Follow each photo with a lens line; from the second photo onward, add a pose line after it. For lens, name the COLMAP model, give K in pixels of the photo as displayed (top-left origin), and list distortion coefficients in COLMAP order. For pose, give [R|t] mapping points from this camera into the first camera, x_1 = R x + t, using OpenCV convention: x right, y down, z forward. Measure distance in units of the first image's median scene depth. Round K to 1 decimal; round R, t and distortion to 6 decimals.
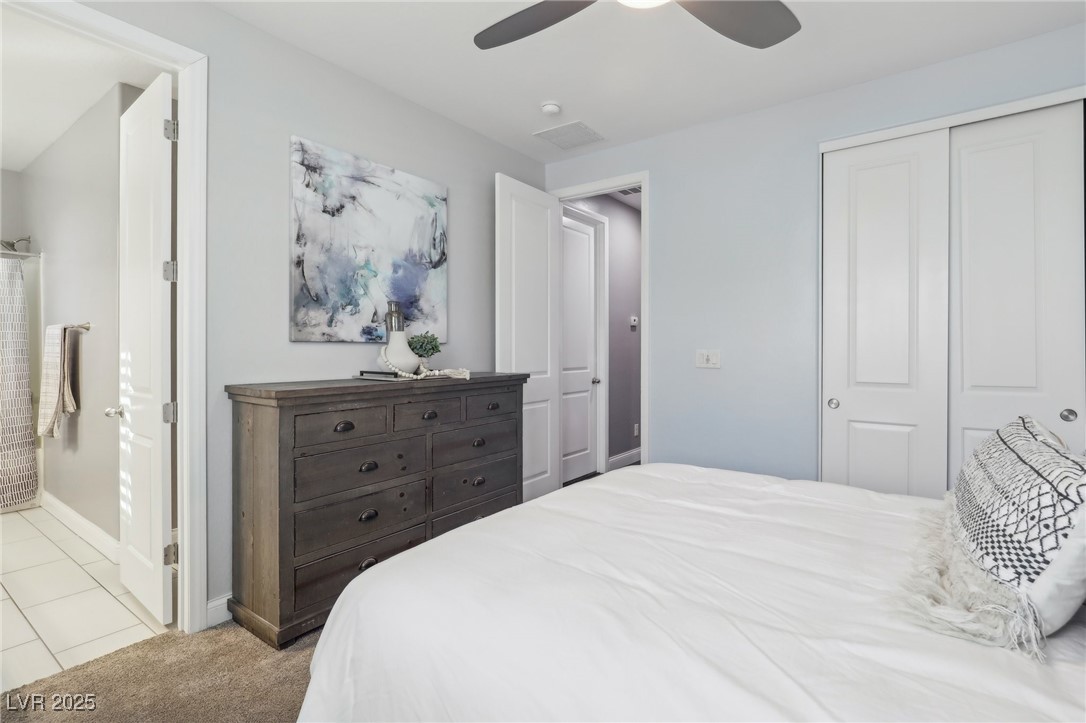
lens RADIAL K [[514.1, 0, 542.9], [0, 514.1, 346.8], [0, 0, 1]] dist [-0.009312, 0.000263]
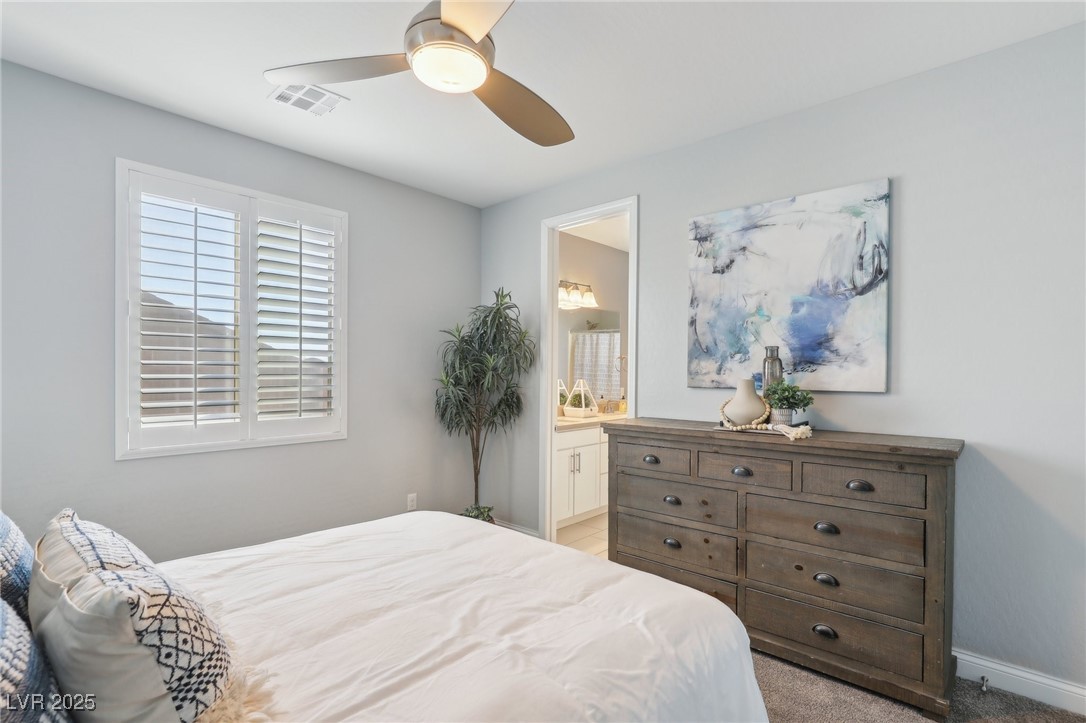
lens RADIAL K [[531.2, 0, 526.7], [0, 531.2, 365.2], [0, 0, 1]] dist [-0.014776, 0.000125]
pose [[-0.122832, -0.010413, -0.992373, 0.748963], [-0.000907, 0.999946, -0.010381, -0.045799], [0.992427, -0.000374, -0.122835, 0.709296]]
